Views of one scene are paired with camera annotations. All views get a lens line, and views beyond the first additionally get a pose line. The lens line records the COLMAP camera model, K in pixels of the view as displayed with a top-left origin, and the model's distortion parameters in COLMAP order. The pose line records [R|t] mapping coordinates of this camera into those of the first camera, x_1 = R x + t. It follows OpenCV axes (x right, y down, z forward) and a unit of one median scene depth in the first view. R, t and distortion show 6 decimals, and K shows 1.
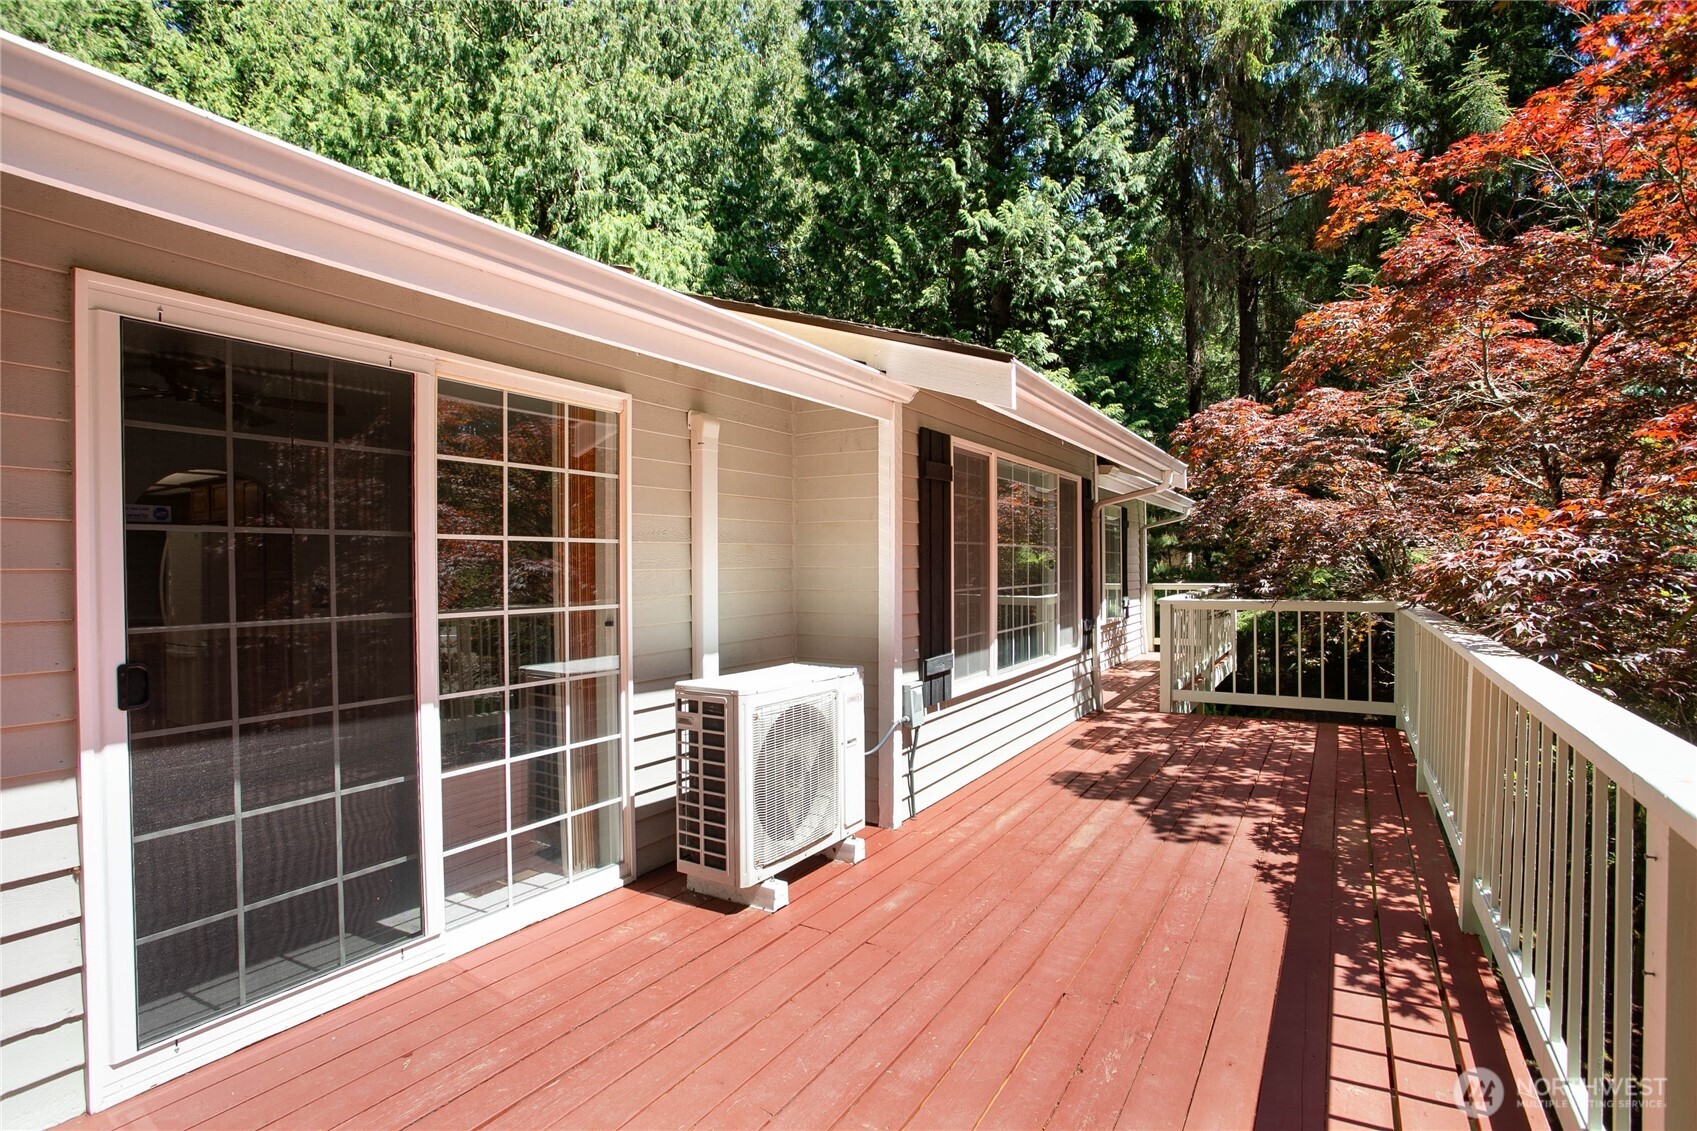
lens RADIAL K [[809.4, 0, 848.5], [0, 809.4, 565.5], [0, 0, 1]] dist [-0.004108, 0.001109]
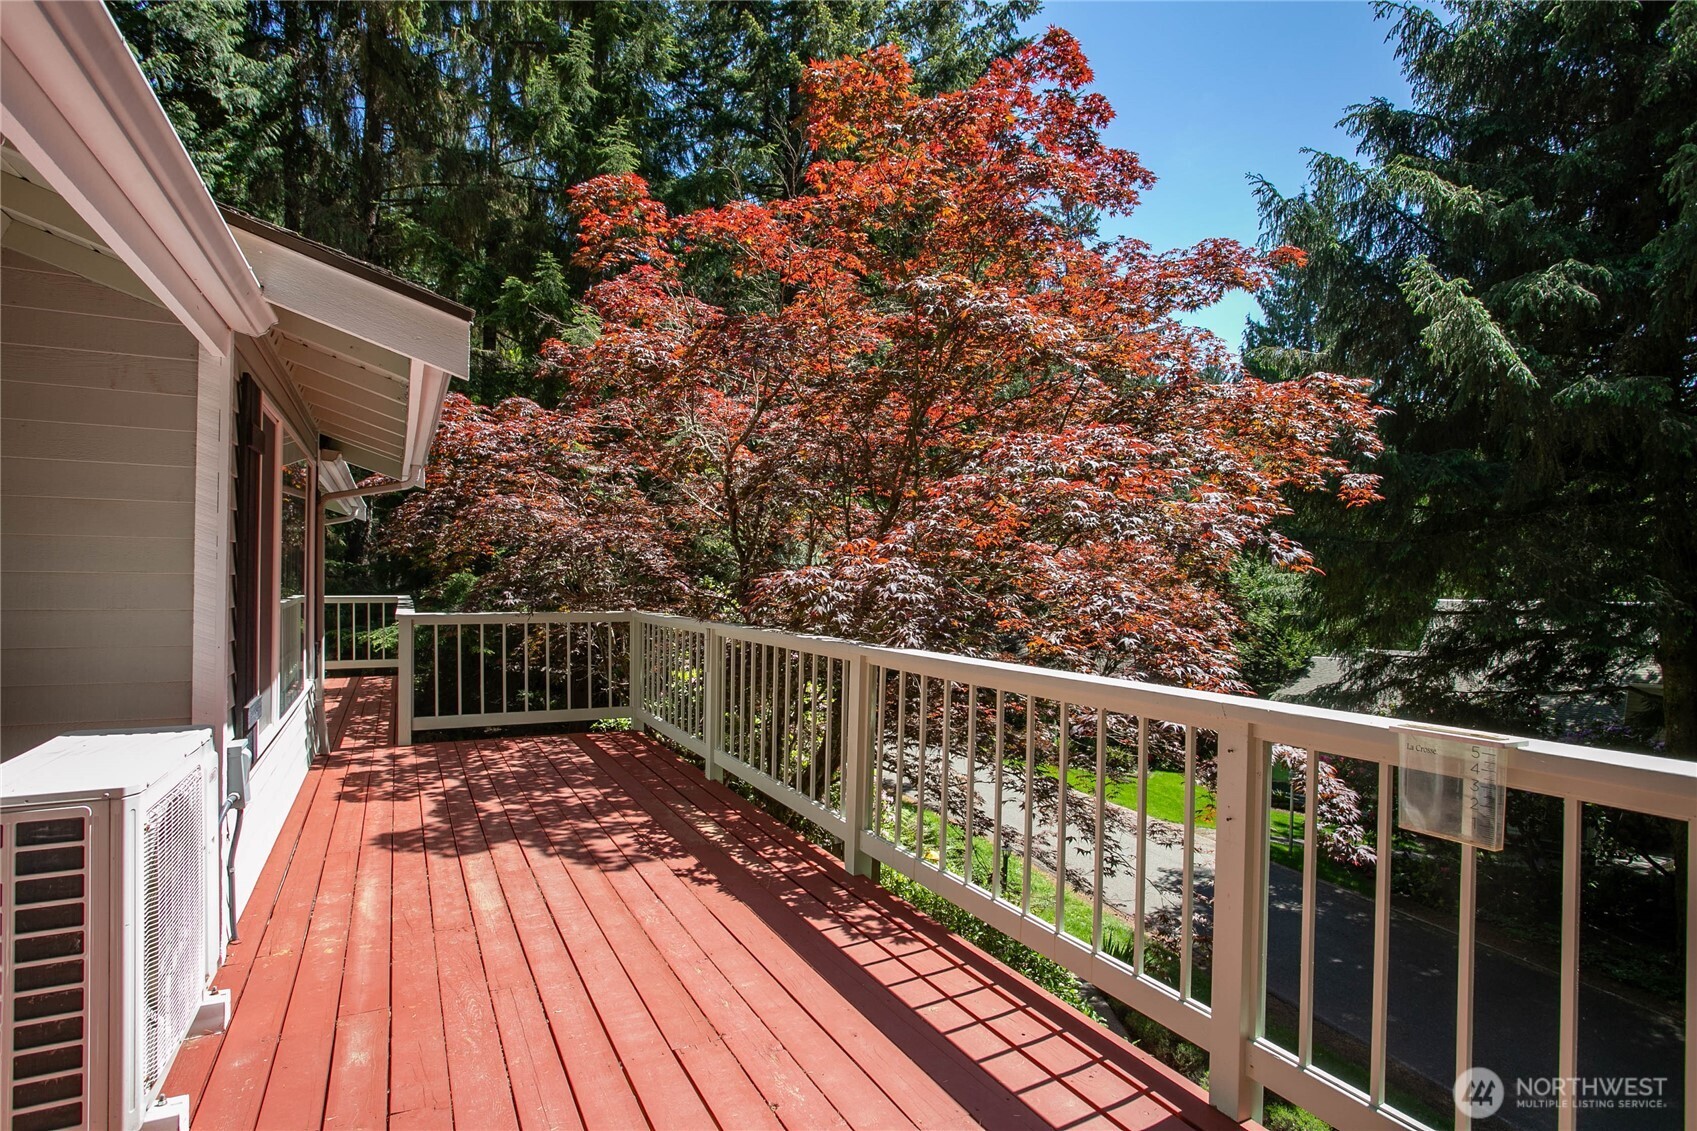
lens RADIAL K [[900.6, 0, 844.9], [0, 900.6, 584.7], [0, 0, 1]] dist [-0.036141, 0.001254]
pose [[0.554010, 0.006599, 0.832484, -0.267871], [-0.016220, 0.999864, 0.002869, -0.000694], [-0.832352, -0.015092, 0.554042, 0.167152]]
